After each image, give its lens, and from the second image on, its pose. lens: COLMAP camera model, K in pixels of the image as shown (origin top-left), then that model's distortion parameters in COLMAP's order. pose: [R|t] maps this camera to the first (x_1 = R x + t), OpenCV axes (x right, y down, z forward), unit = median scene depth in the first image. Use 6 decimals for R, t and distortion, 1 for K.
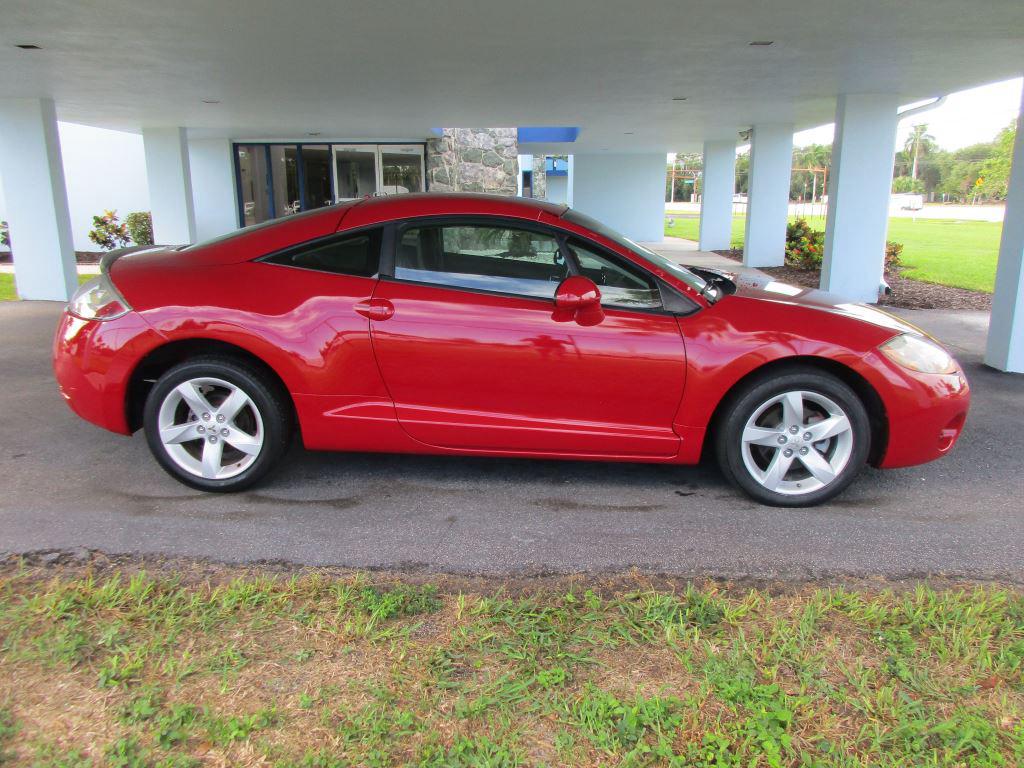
lens RADIAL K [[789.2, 0, 516.3], [0, 789.2, 380.0], [0, 0, 1]] dist [0.028853, -0.013378]
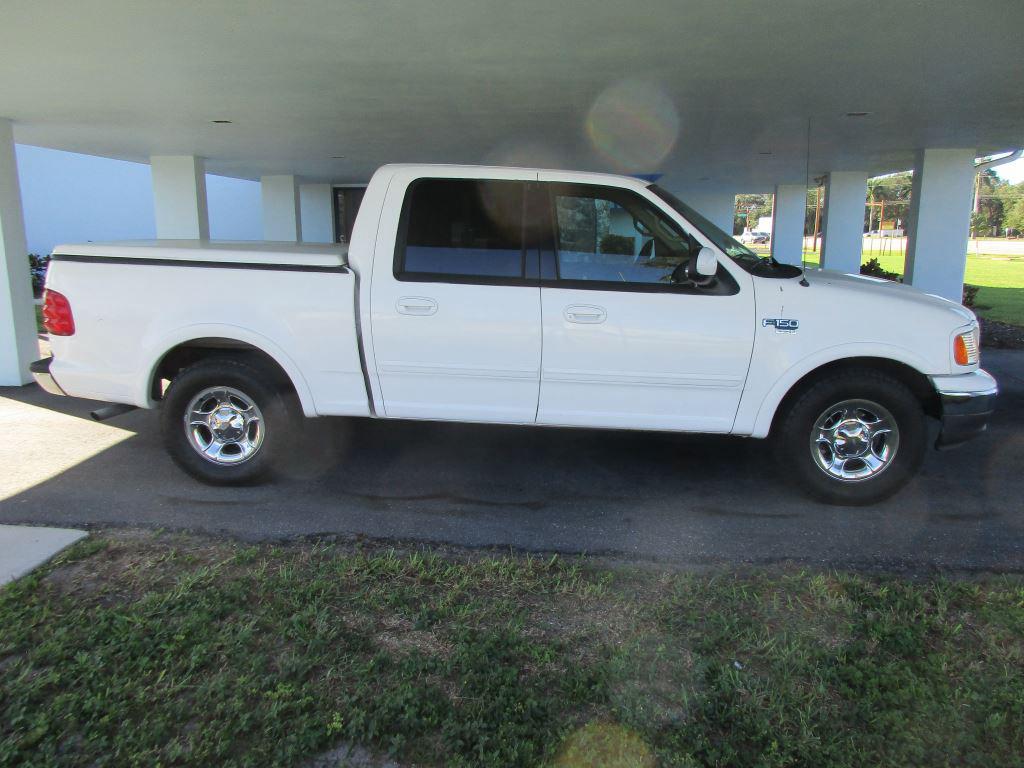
lens RADIAL K [[789.2, 0, 509.7], [0, 789.2, 386.4], [0, 0, 1]] dist [0.028853, -0.013378]
pose [[0.997872, 0.014677, -0.063528, -0.066741], [-0.016594, 0.999420, -0.029746, 0.002235], [0.063055, 0.030737, 0.997537, -0.089643]]
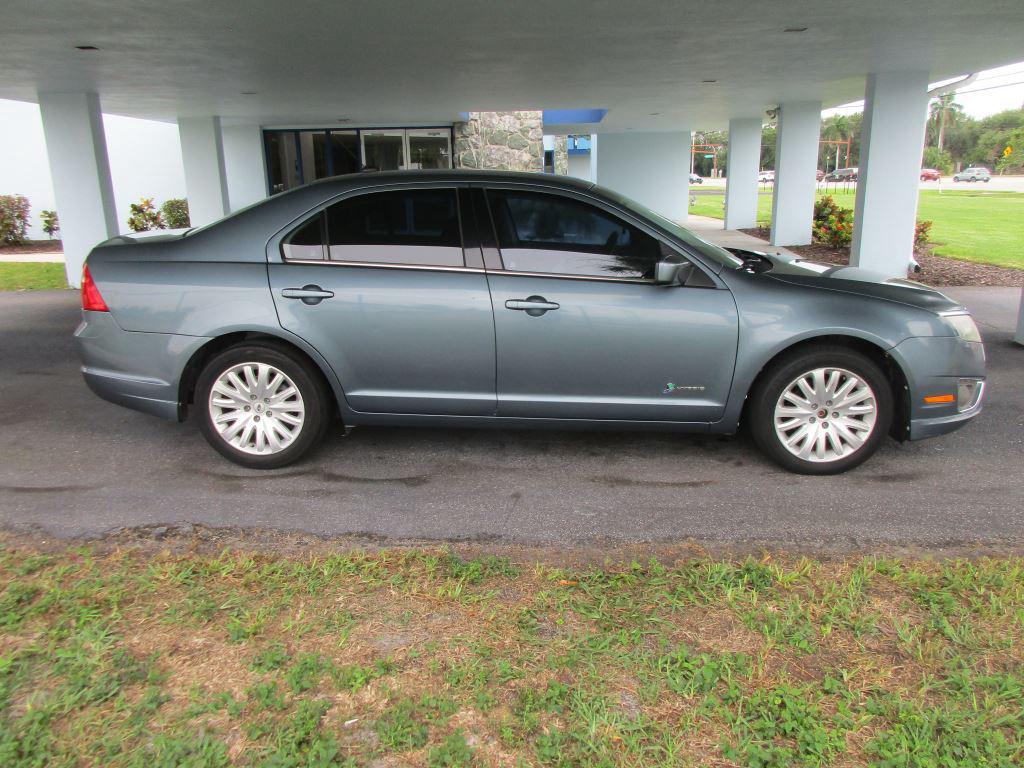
lens RADIAL K [[789.2, 0, 514.3], [0, 789.2, 381.7], [0, 0, 1]] dist [0.028853, -0.013378]
pose [[0.999629, -0.009411, -0.025576, -0.019306], [0.010155, 0.999524, 0.029137, -0.003701], [0.025290, -0.029386, 0.999248, -0.026578]]
